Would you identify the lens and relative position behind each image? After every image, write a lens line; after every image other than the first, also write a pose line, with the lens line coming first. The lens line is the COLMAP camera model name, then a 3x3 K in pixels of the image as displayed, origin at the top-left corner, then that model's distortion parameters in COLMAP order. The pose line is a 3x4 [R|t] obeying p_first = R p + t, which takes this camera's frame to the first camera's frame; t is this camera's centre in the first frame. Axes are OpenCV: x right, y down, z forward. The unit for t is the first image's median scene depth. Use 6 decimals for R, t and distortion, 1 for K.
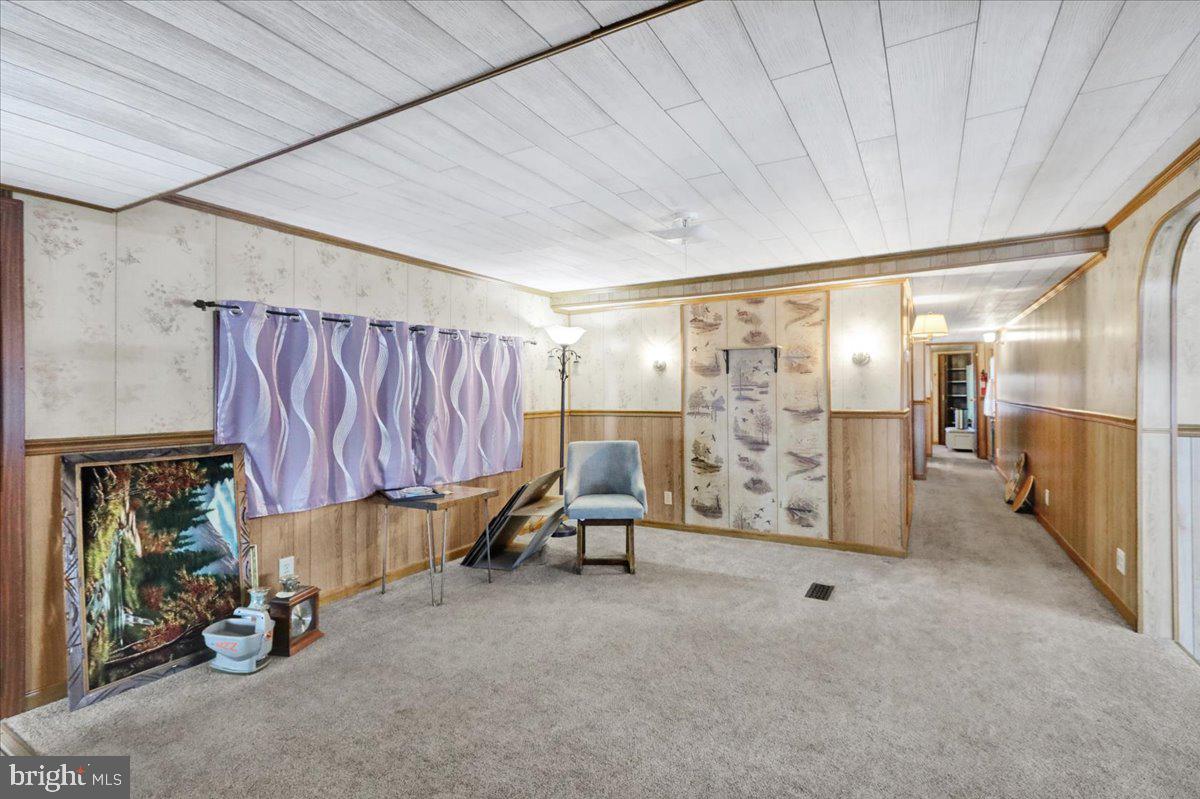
lens RADIAL K [[543.3, 0, 600.0], [0, 543.3, 384.1], [0, 0, 1]] dist [-0.002713, -0.000439]
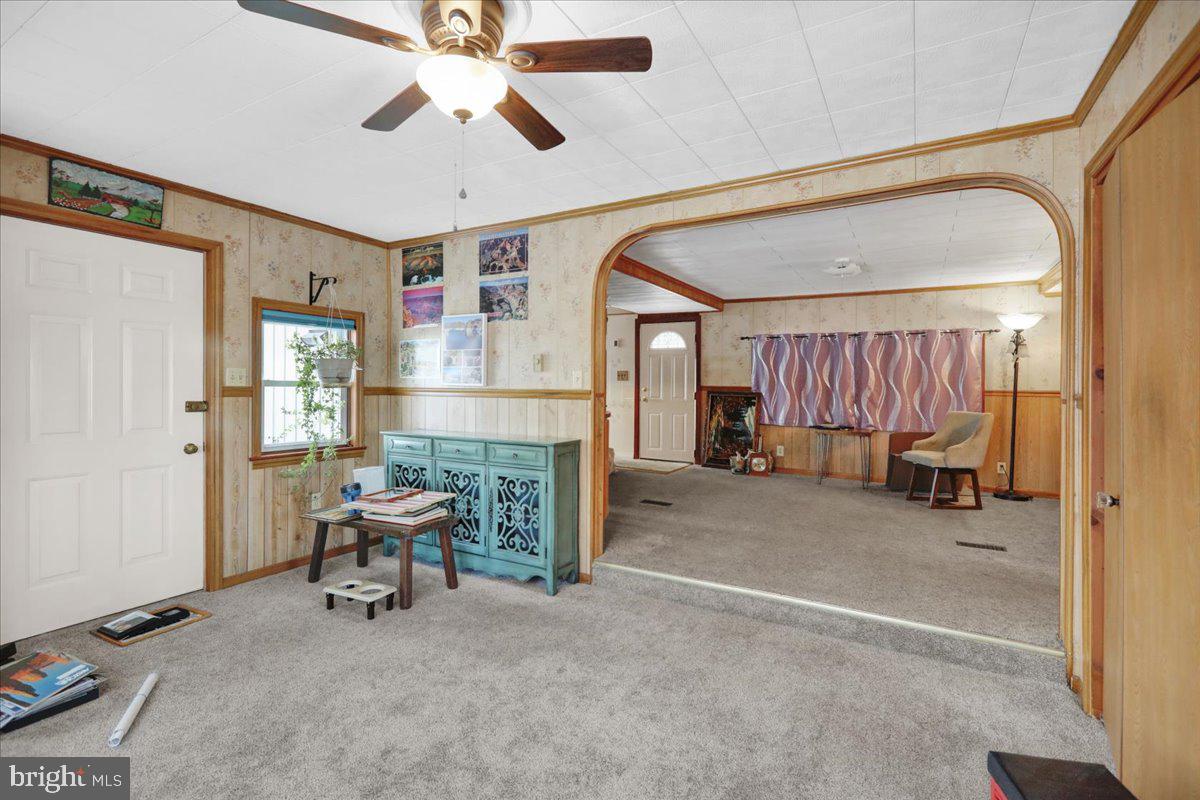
lens RADIAL K [[543.3, 0, 600.0], [0, 543.3, 384.6], [0, 0, 1]] dist [-0.002713, -0.000439]
pose [[0.013225, 0.008828, -0.999874, 1.901995], [-0.001284, 0.999960, 0.008812, 0.055584], [0.999912, 0.001167, 0.013236, 0.262189]]
